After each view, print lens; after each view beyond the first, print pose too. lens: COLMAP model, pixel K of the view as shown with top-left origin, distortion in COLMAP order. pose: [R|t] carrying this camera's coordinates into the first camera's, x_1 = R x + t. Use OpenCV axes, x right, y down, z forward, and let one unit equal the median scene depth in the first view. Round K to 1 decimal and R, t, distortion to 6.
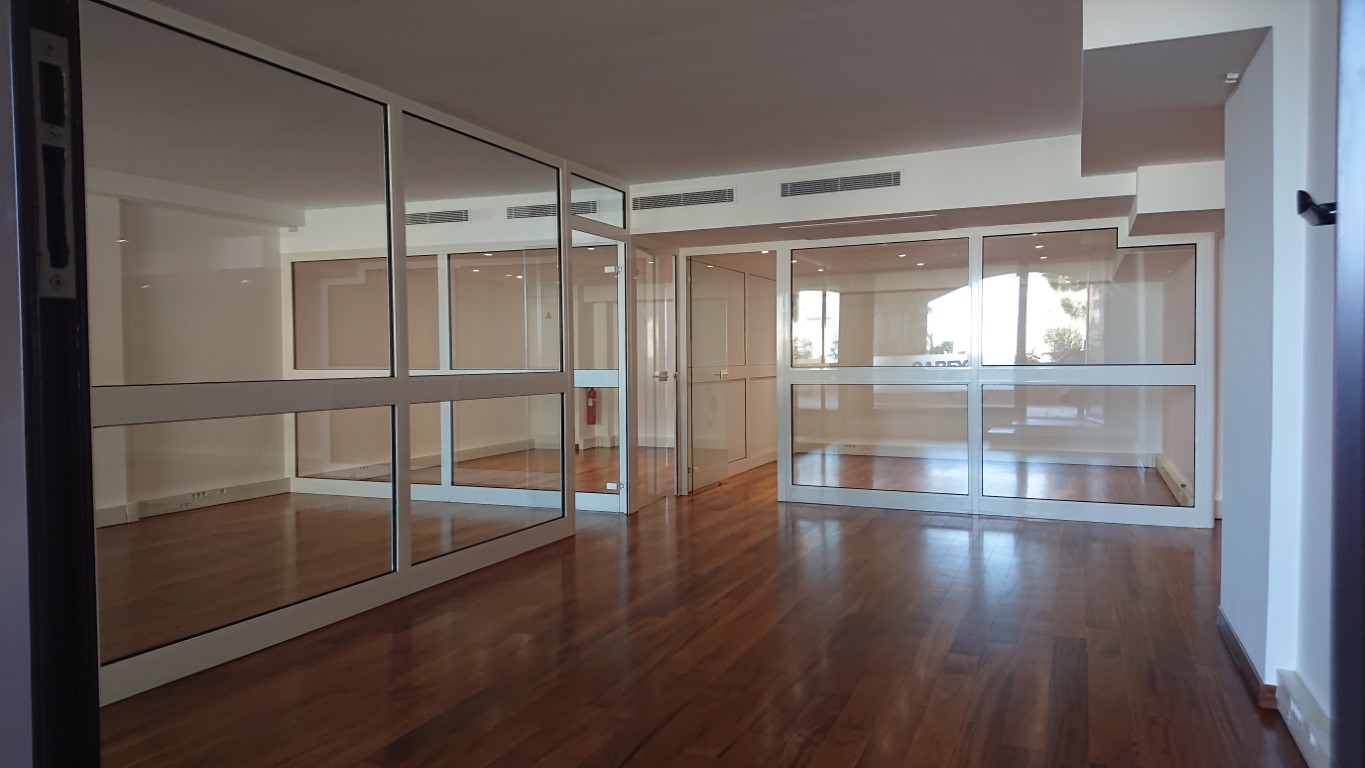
lens RADIAL K [[931.3, 0, 689.8], [0, 931.3, 386.3], [0, 0, 1]] dist [0.010928, 0.001027]
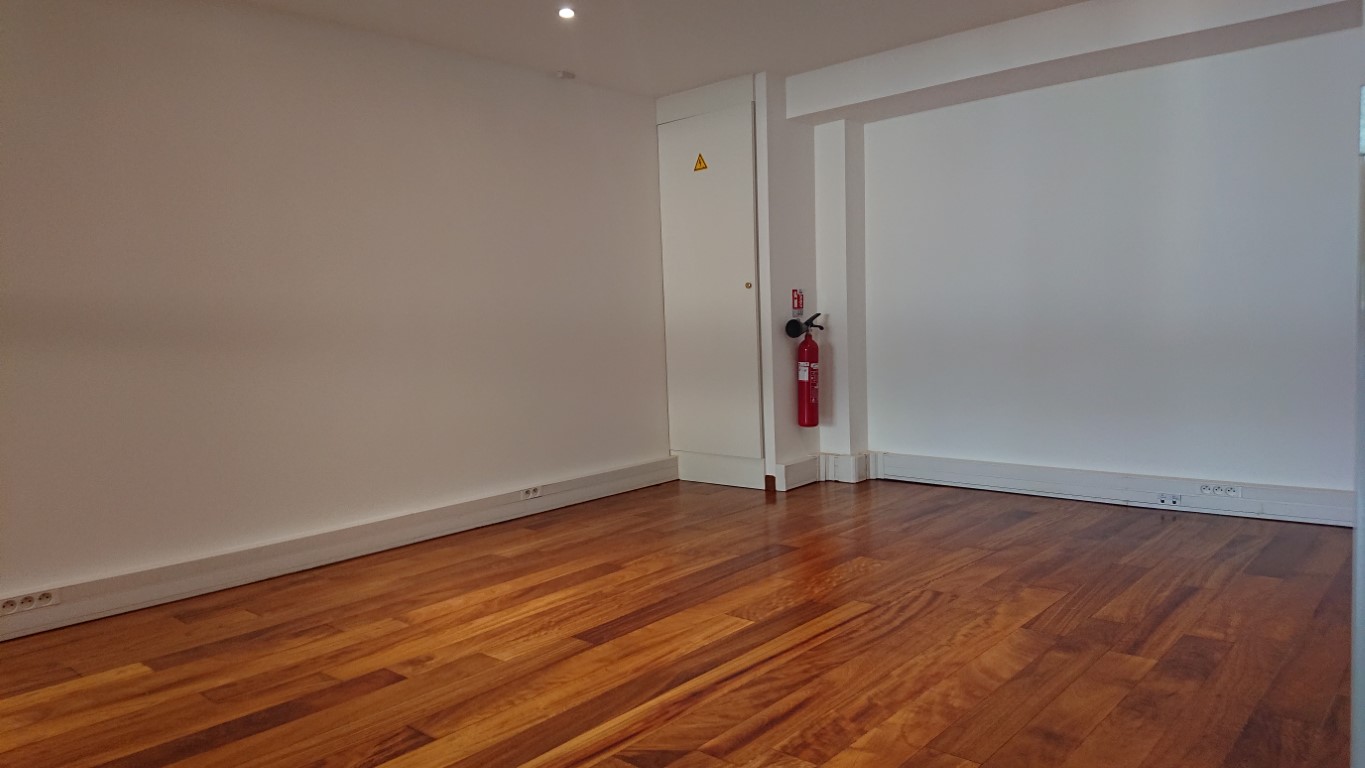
lens RADIAL K [[931.3, 0, 680.6], [0, 931.3, 384.7], [0, 0, 1]] dist [0.010928, 0.001027]
pose [[0.950455, -0.003171, -0.310847, -0.032210], [0.021662, 0.998193, 0.056051, -0.001018], [0.310107, -0.060007, 0.948806, 0.599705]]
